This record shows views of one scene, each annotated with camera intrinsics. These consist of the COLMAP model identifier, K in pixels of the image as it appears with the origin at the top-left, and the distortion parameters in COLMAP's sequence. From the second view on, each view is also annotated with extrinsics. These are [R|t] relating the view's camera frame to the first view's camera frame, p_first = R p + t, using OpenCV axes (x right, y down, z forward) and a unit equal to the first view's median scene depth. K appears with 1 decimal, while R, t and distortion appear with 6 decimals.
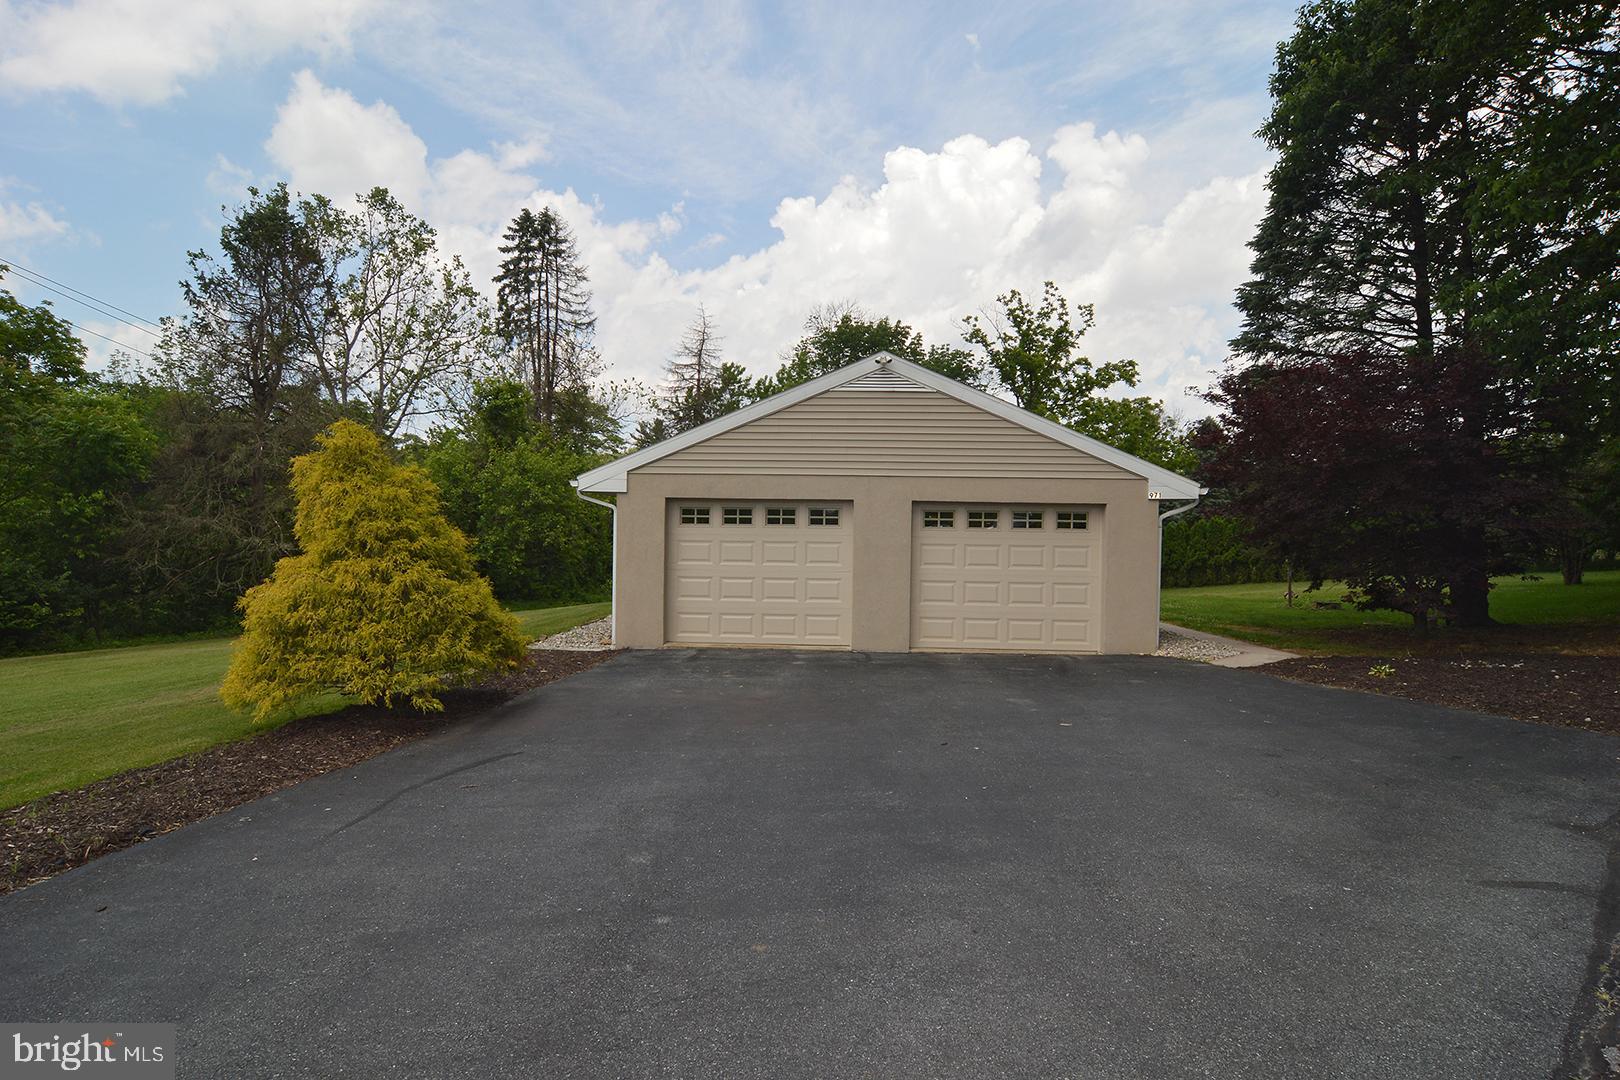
lens RADIAL K [[881.2, 0, 807.7], [0, 881.2, 546.5], [0, 0, 1]] dist [-0.010240, -0.007263]
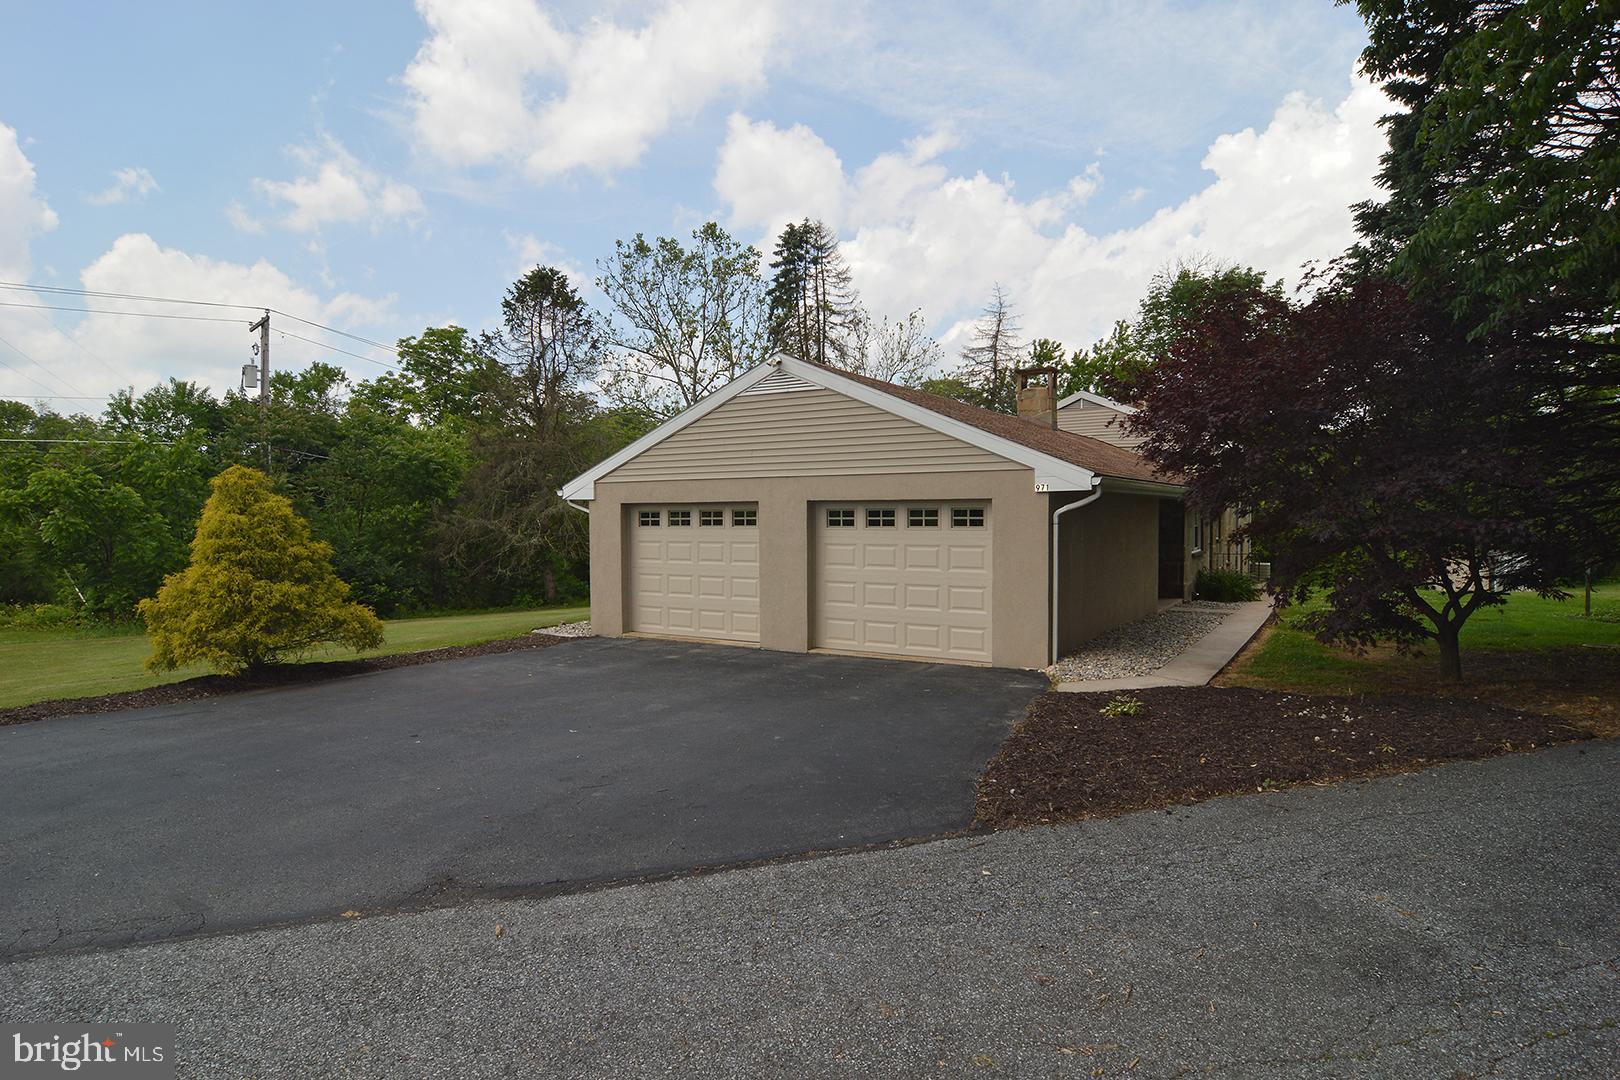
lens RADIAL K [[881.2, 0, 807.7], [0, 881.2, 546.5], [0, 0, 1]] dist [-0.010240, -0.007263]
pose [[0.877716, -0.001806, -0.479178, 0.569965], [0.013155, 0.999707, 0.020329, -0.019621], [0.479001, -0.024146, 0.877482, 0.121060]]
